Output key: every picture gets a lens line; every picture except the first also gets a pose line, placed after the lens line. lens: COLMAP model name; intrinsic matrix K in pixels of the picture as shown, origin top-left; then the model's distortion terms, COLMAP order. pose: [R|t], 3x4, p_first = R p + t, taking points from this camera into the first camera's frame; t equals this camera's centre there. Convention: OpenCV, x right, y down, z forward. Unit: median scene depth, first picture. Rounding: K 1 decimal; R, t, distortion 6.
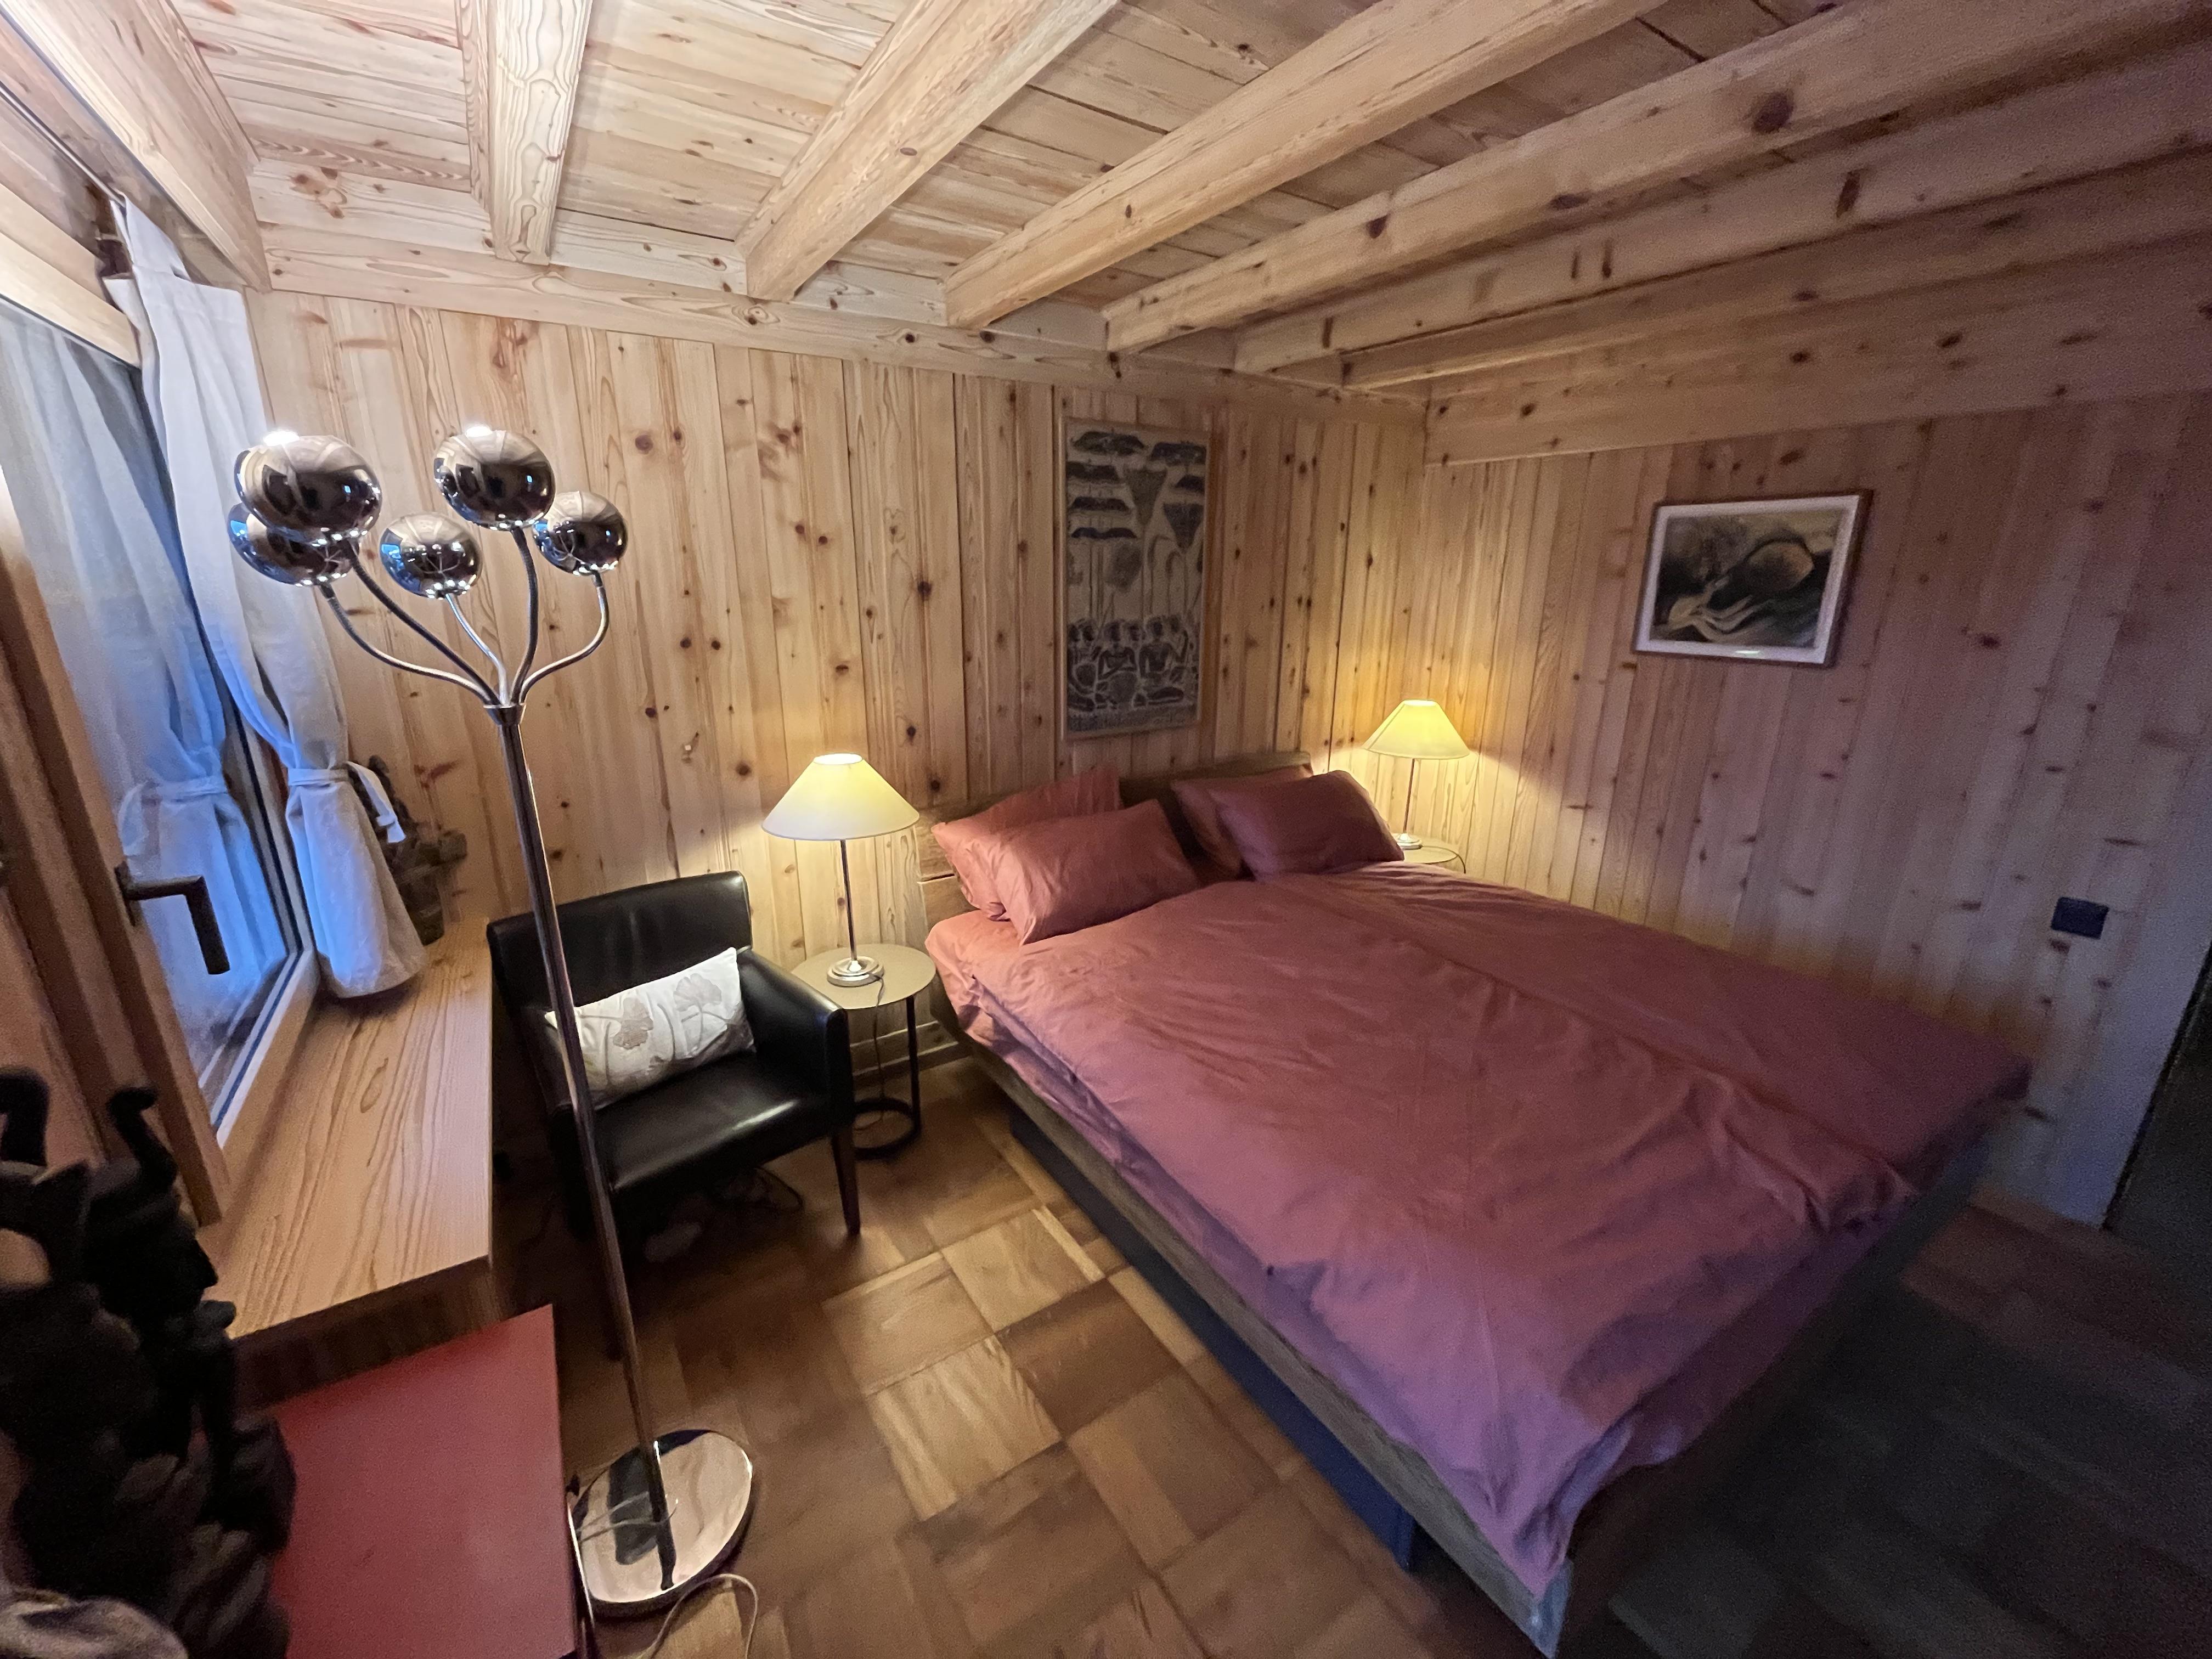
lens RADIAL K [[896.7, 0, 1106.0], [0, 896.7, 828.4], [0, 0, 1]] dist [-0.001293, -0.001826]
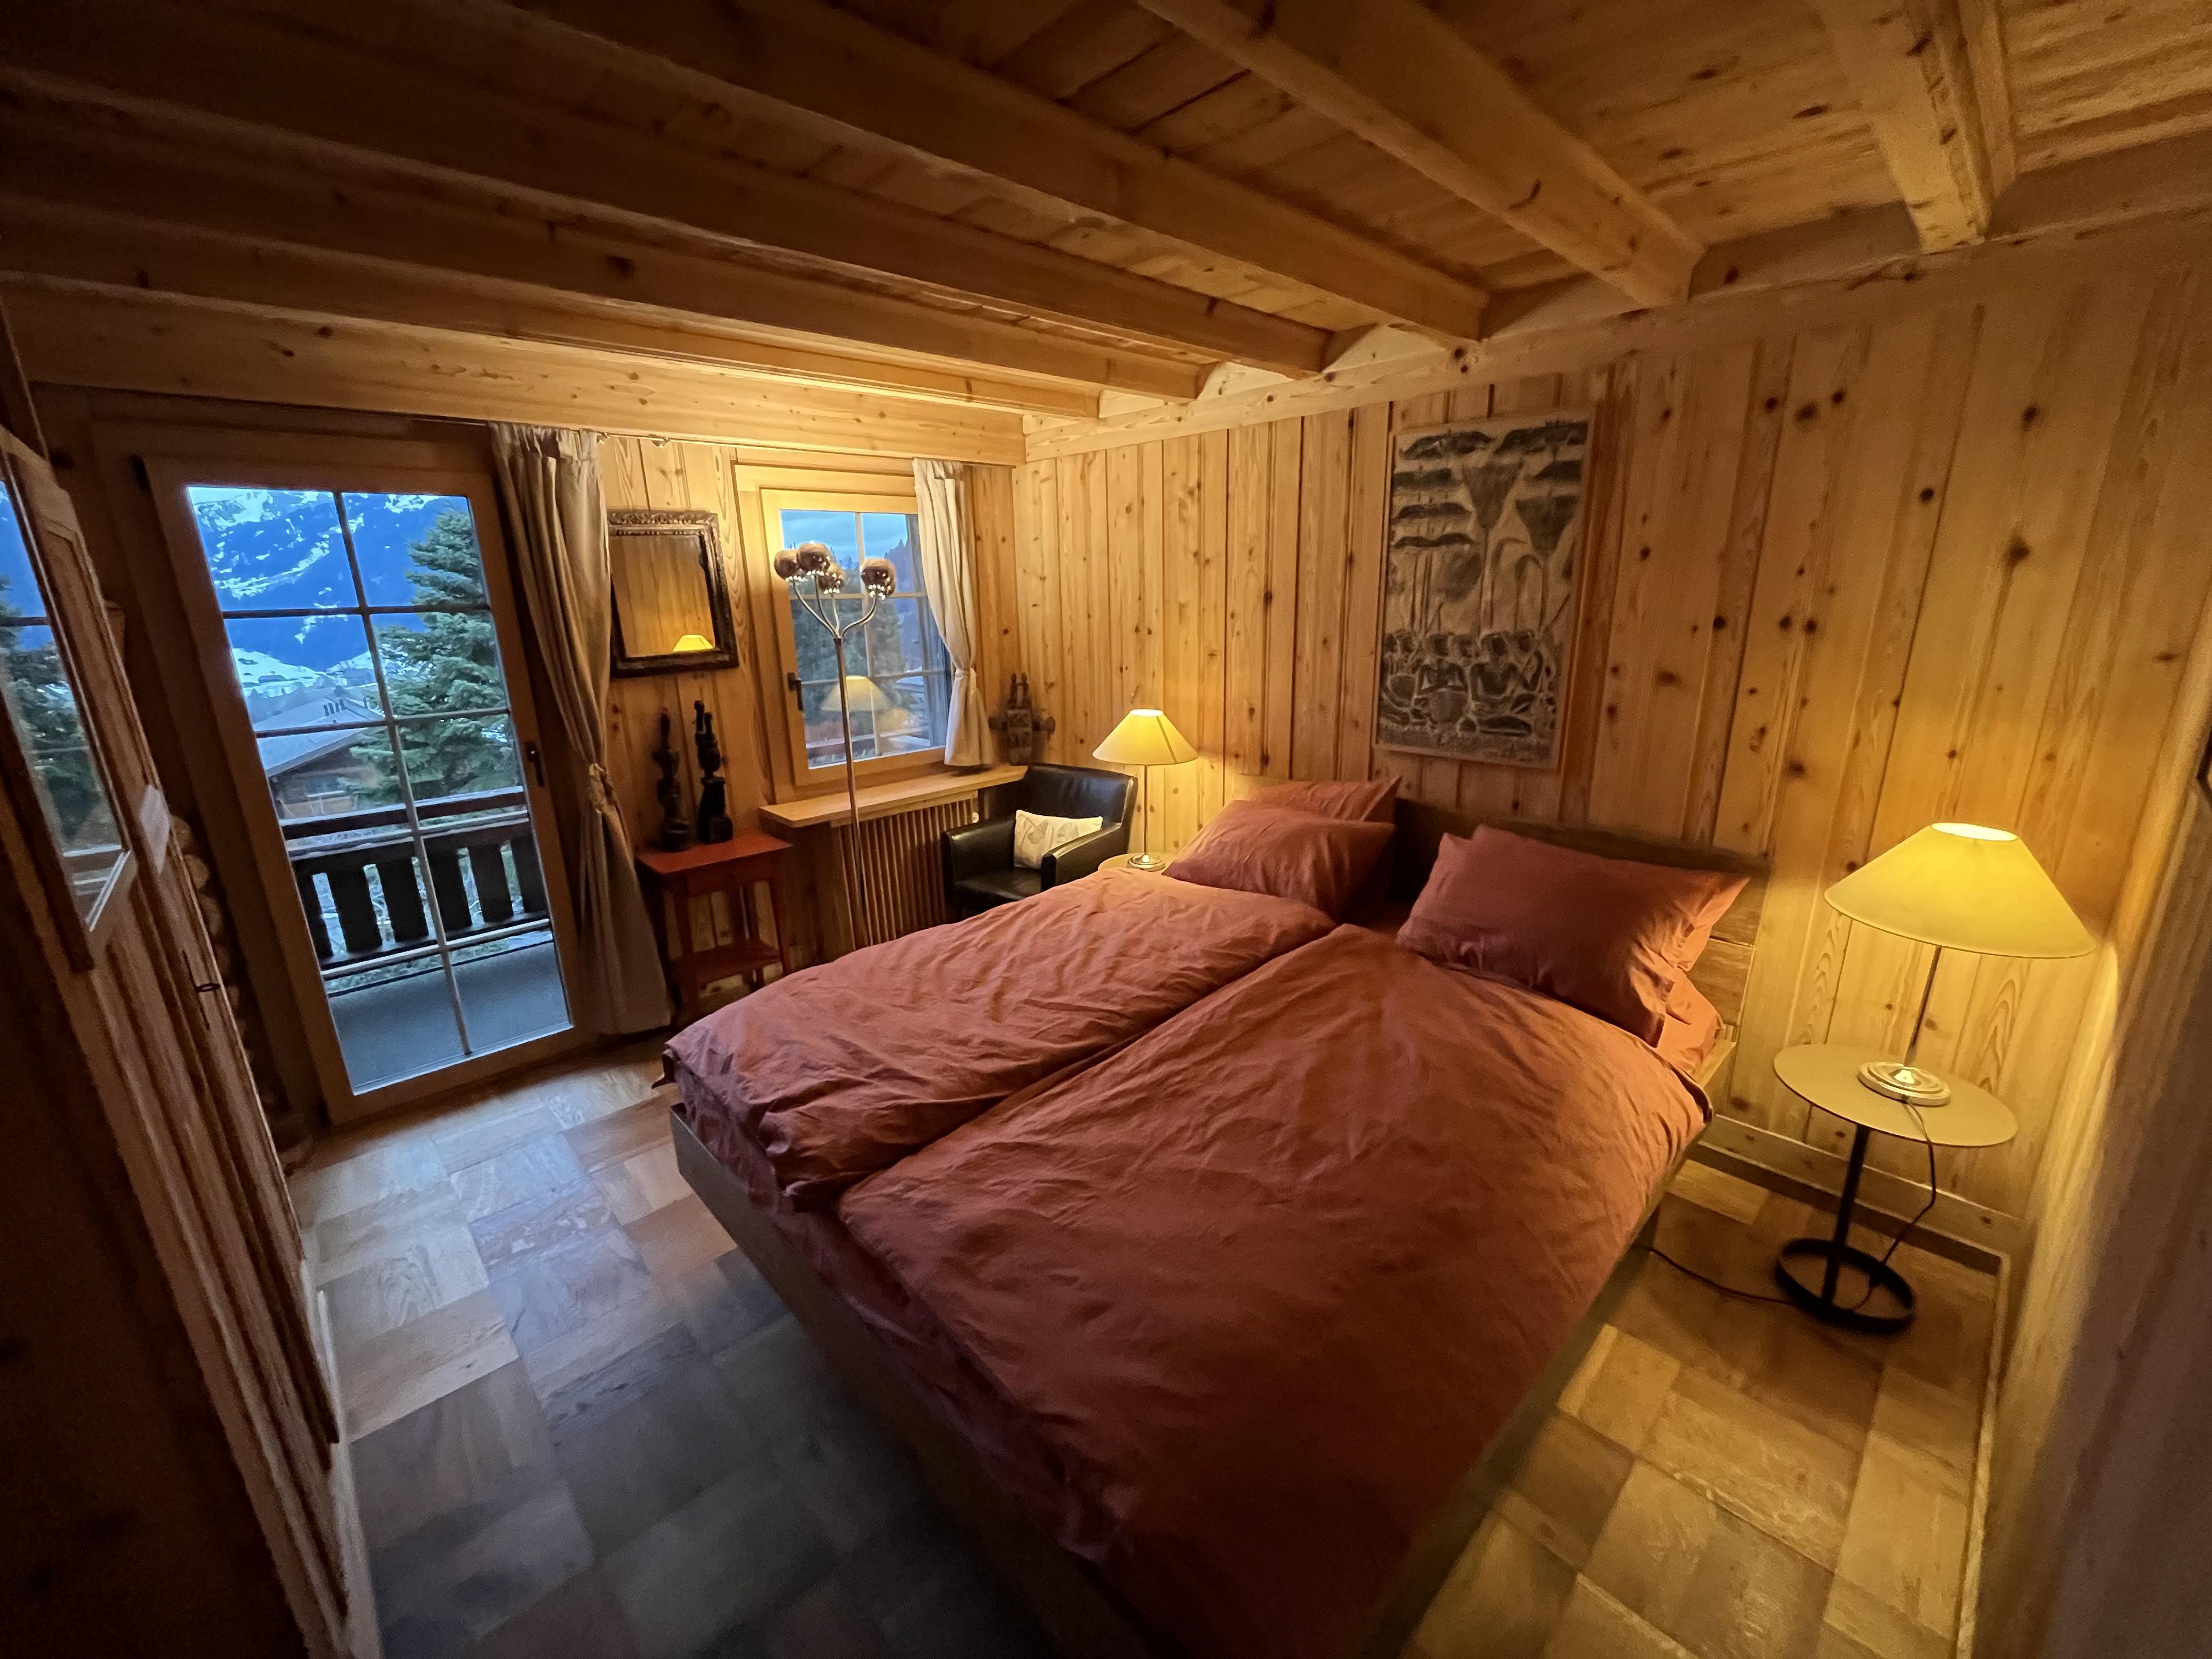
lens RADIAL K [[896.7, 0, 1104.5], [0, 896.7, 831.8], [0, 0, 1]] dist [-0.001293, -0.001826]
pose [[0.181141, 0.255655, -0.949647, 0.899021], [-0.260077, 0.943696, 0.204444, -0.139172], [0.948445, 0.209948, 0.237432, 0.499446]]
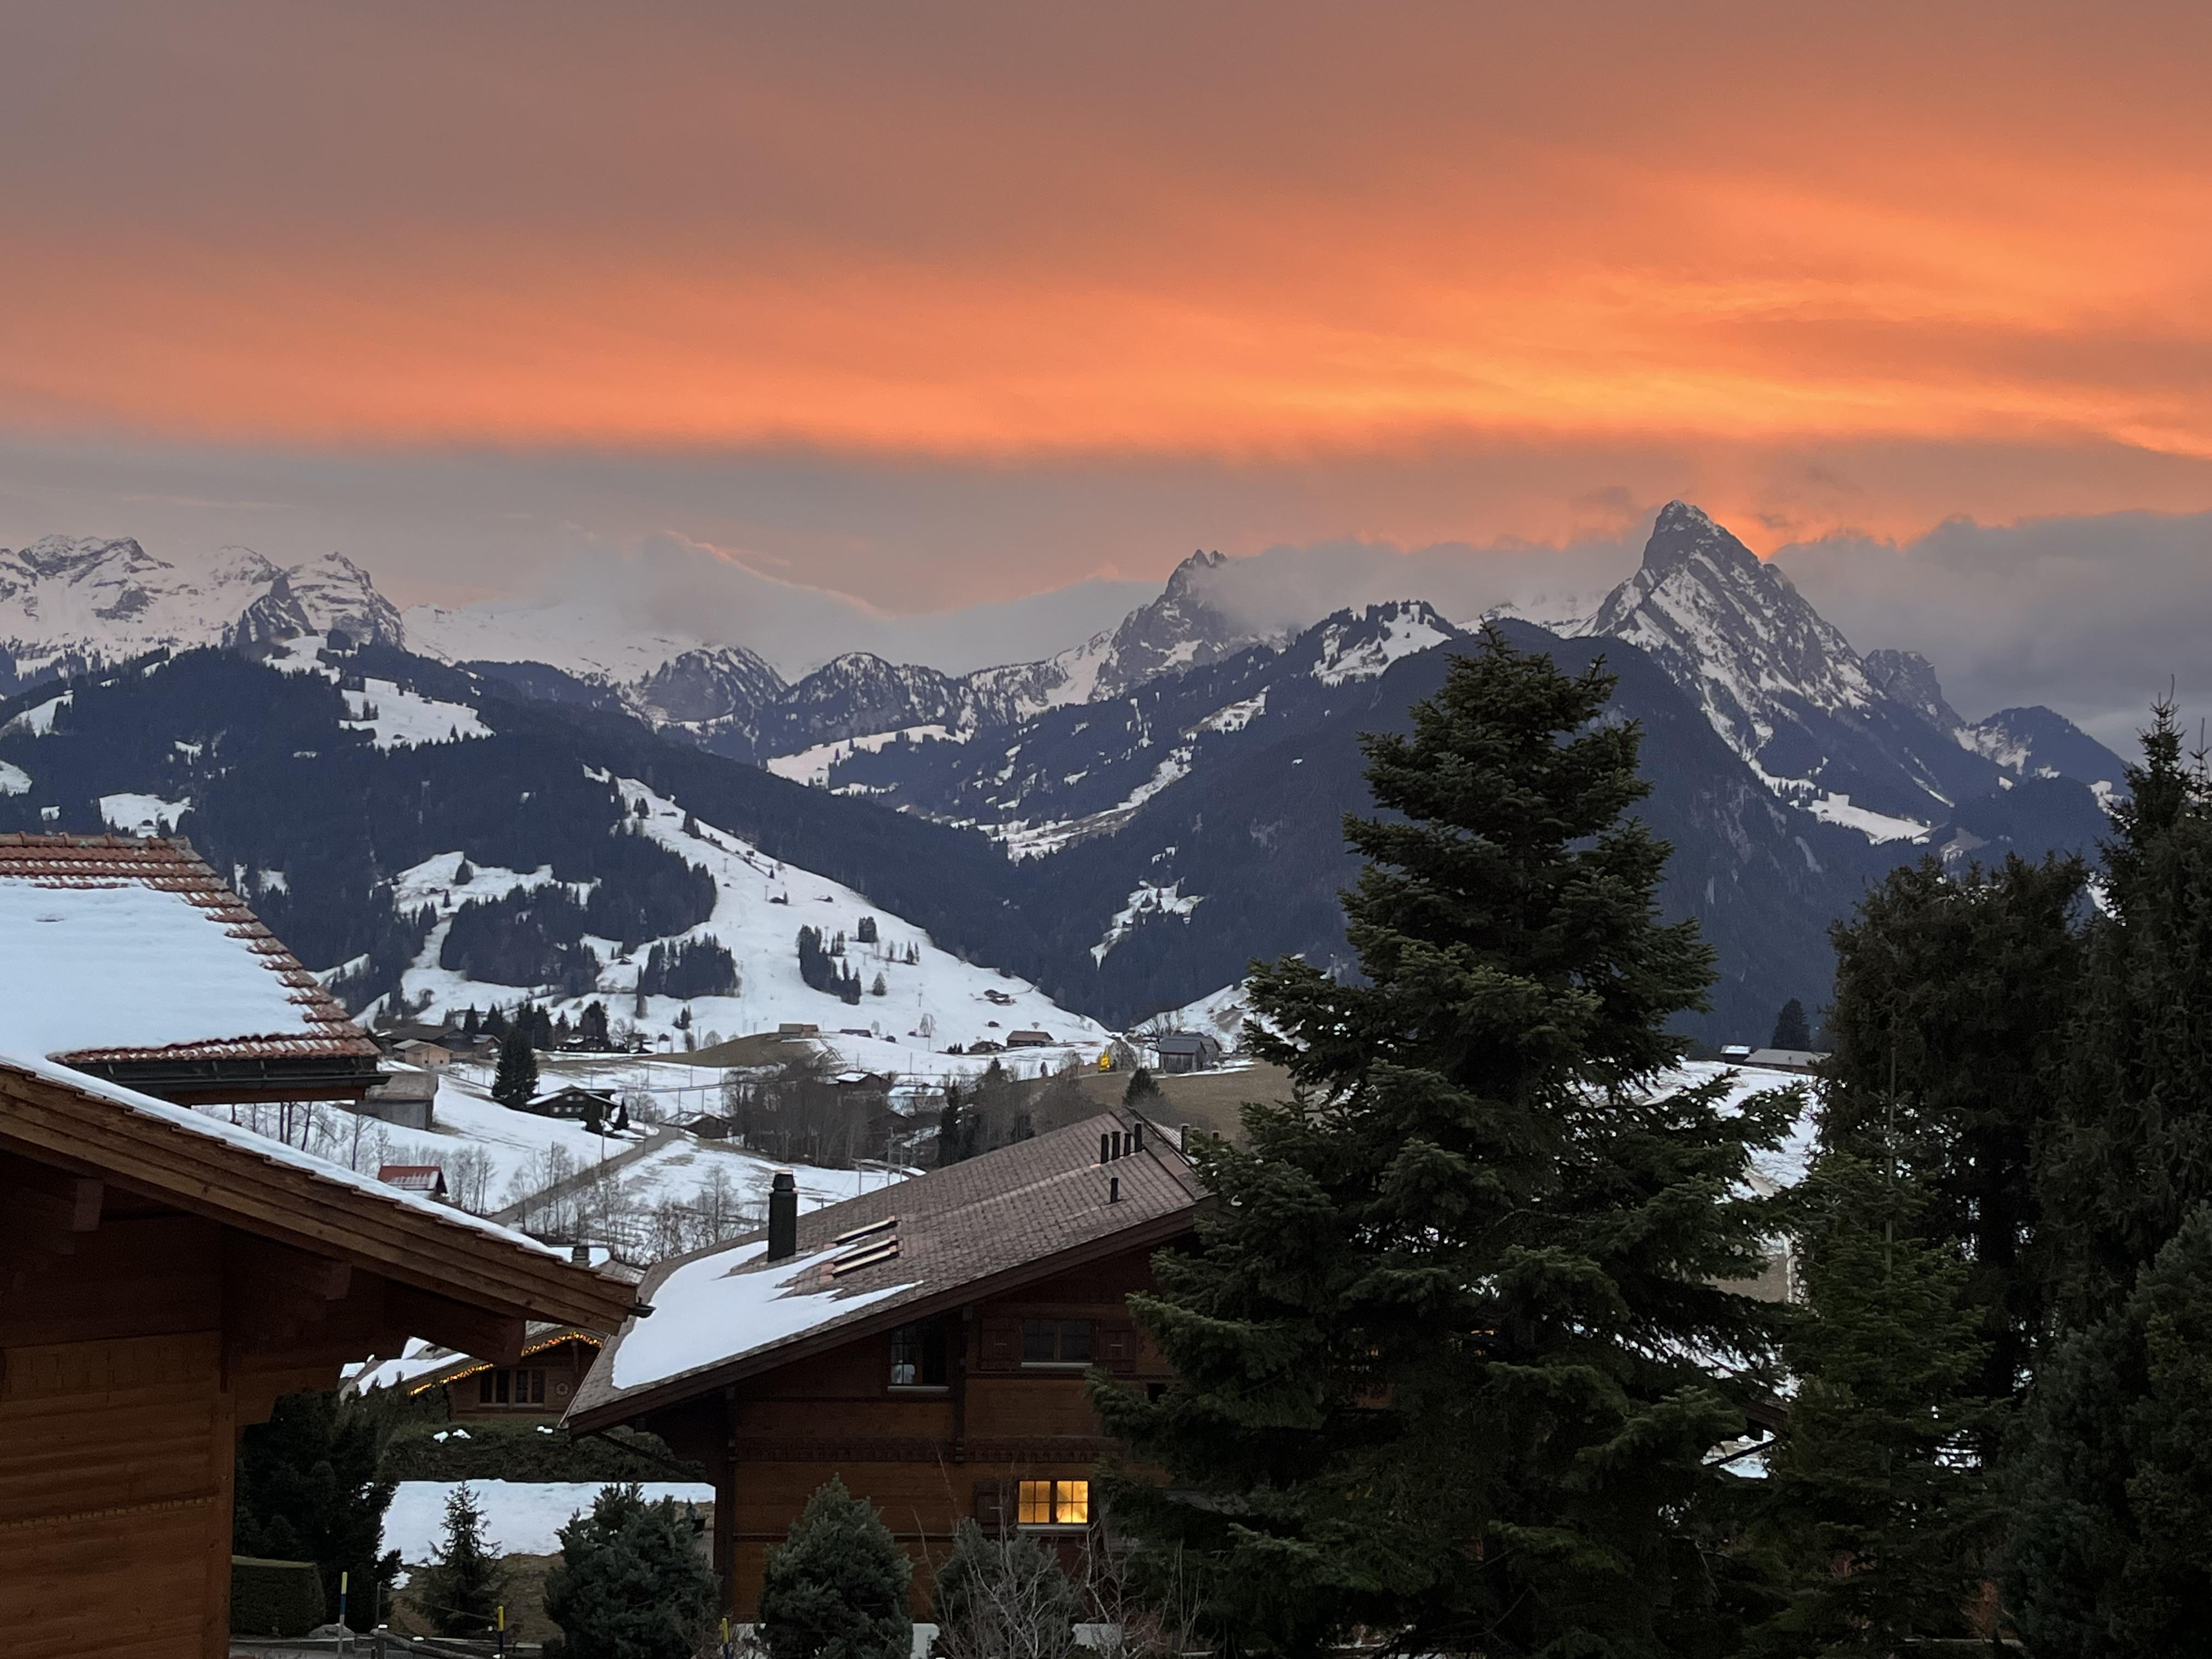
lens RADIAL K [[2716.3, 0, 1103.1], [0, 2716.3, 830.5], [0, 0, 1]] dist [0.012622, 0.000000]
pose [[-0.513439, -0.029327, -0.857625, 0.448817], [-0.269942, 0.954199, 0.128979, -0.080336], [0.814562, 0.297732, -0.497839, 0.248295]]
